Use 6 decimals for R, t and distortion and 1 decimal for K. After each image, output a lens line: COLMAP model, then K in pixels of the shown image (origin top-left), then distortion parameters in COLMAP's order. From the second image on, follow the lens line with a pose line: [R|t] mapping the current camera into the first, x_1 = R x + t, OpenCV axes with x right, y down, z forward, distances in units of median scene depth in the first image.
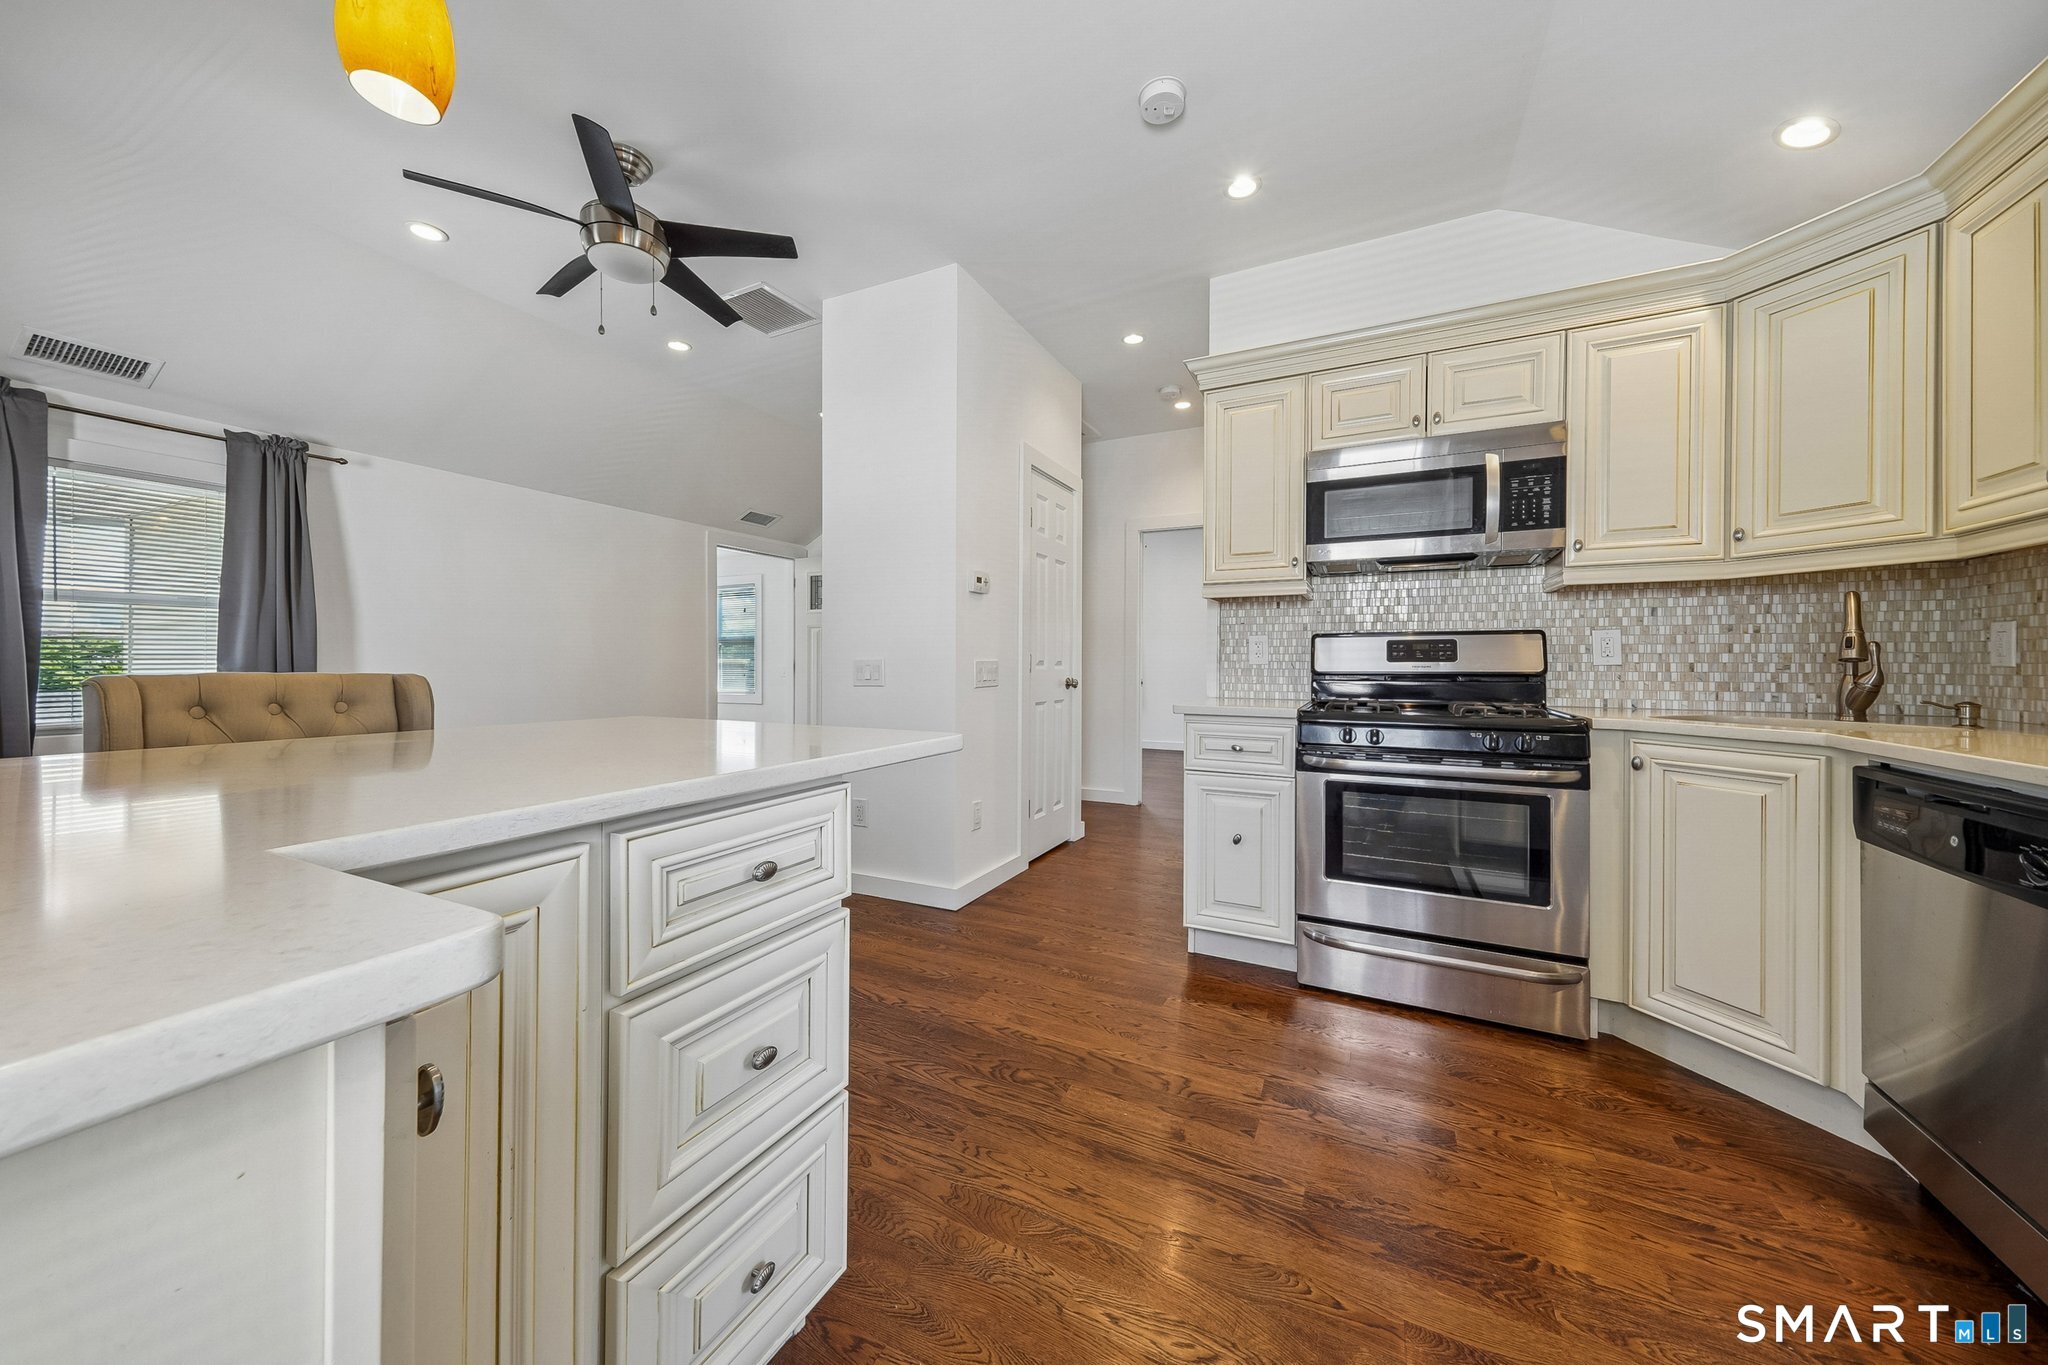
lens RADIAL K [[705.7, 0, 1022.1], [0, 705.7, 671.5], [0, 0, 1]] dist [0.002037, 0.000032]
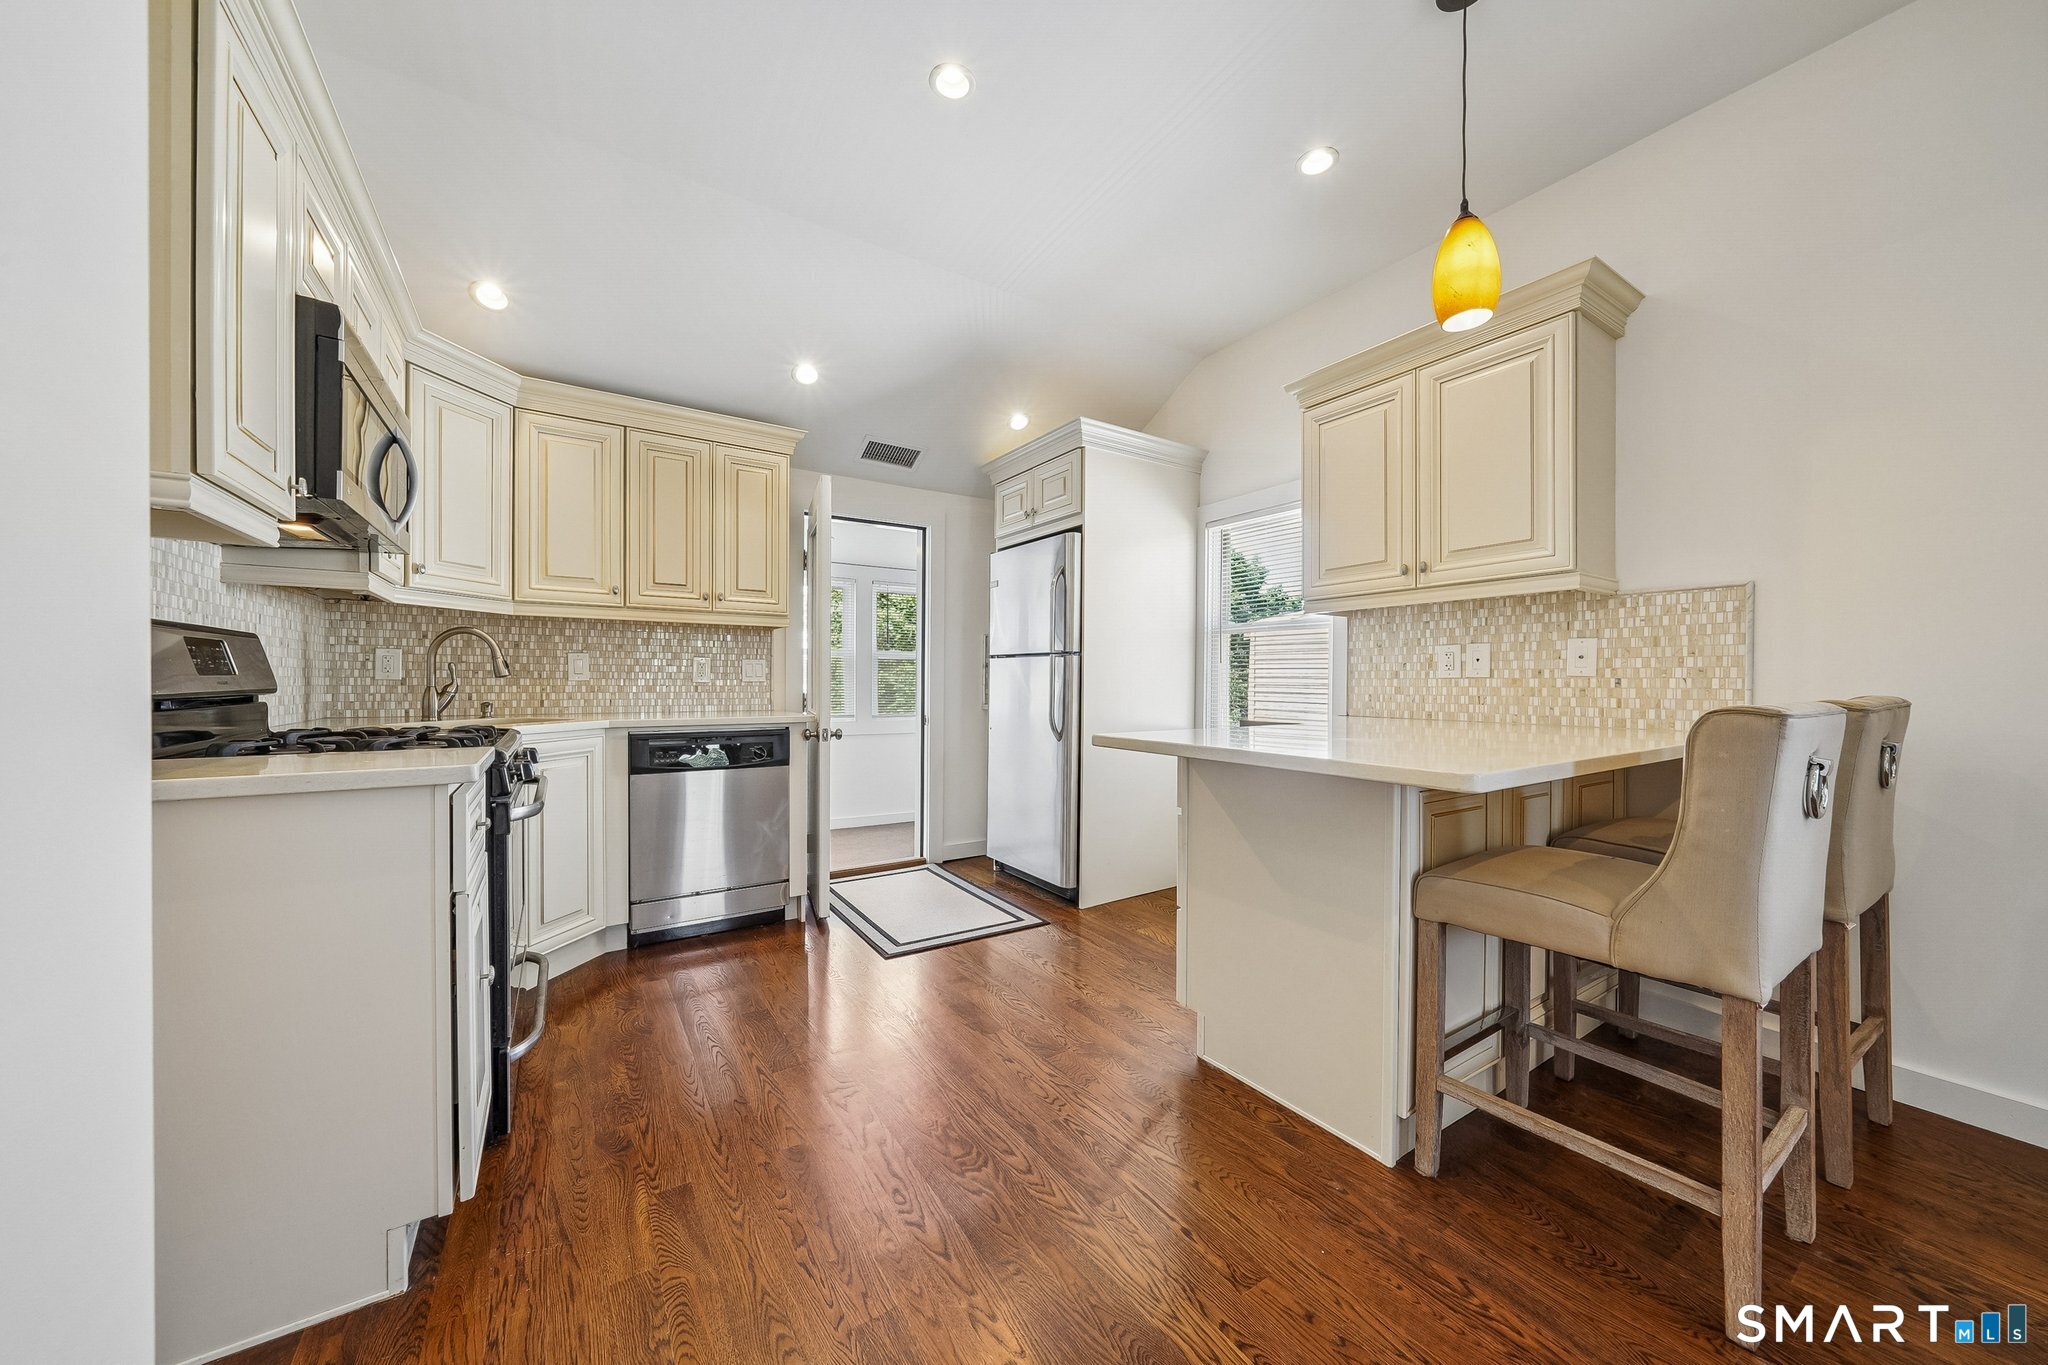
lens RADIAL K [[705.7, 0, 1019.7], [0, 705.7, 678.6], [0, 0, 1]] dist [0.002037, 0.000032]
pose [[-0.862436, -0.002173, 0.506161, -0.521523], [-0.001948, 0.999998, 0.000973, -0.012891], [-0.506162, -0.000147, -0.862438, 1.763258]]
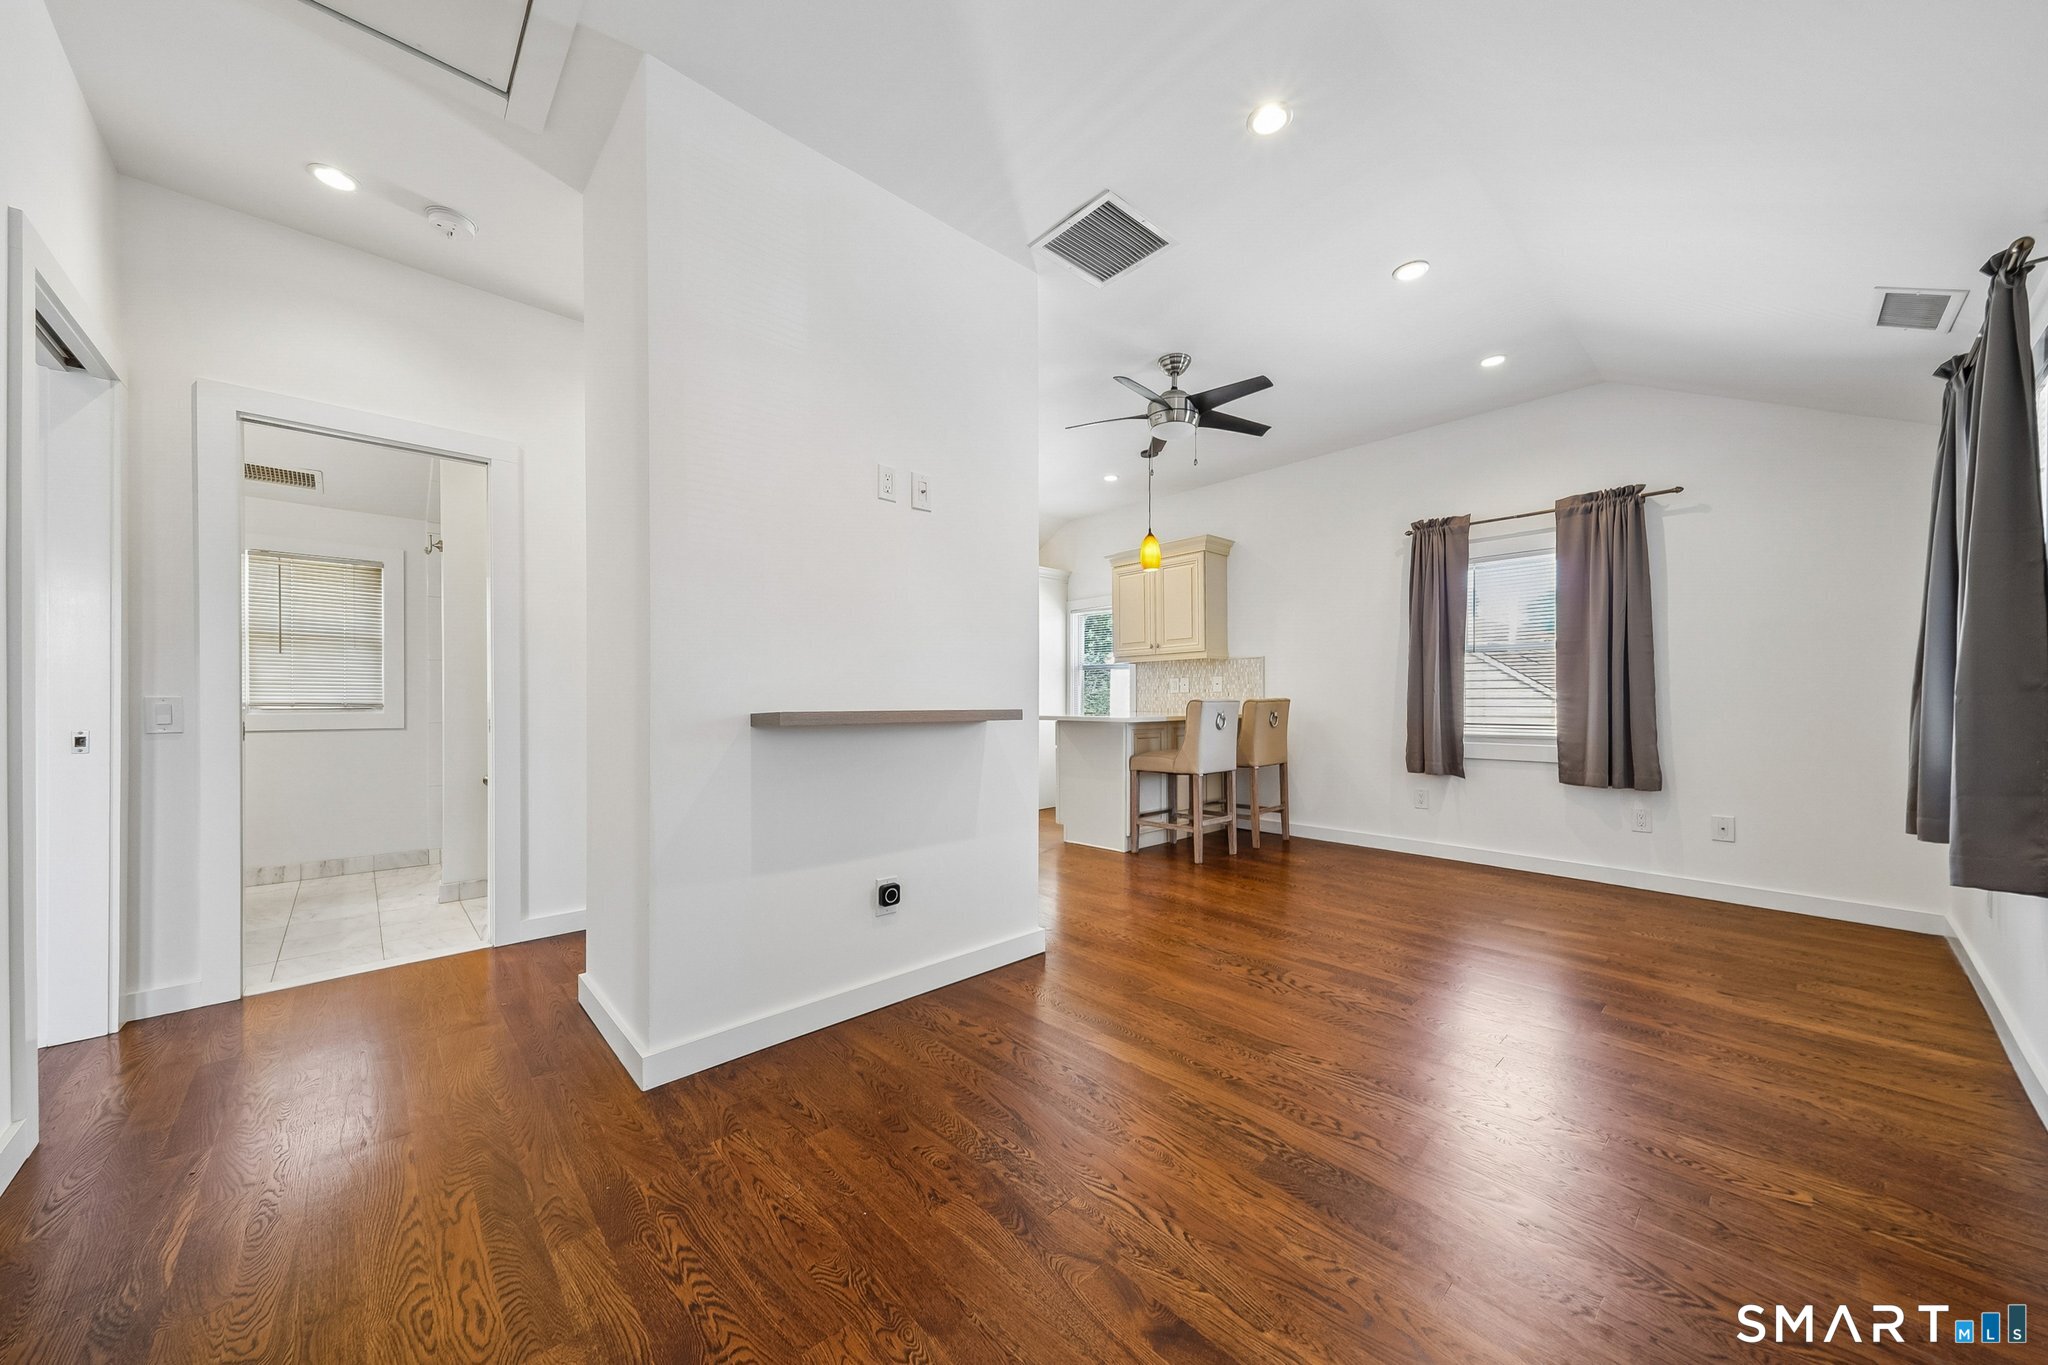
lens RADIAL K [[705.7, 0, 1028.9], [0, 705.7, 698.2], [0, 0, 1]] dist [0.002037, 0.000032]
pose [[-0.938745, 0.000803, 0.344613, -0.957516], [0.003320, 0.999972, 0.006715, -0.013409], [-0.344598, 0.007448, -0.938721, 3.095420]]
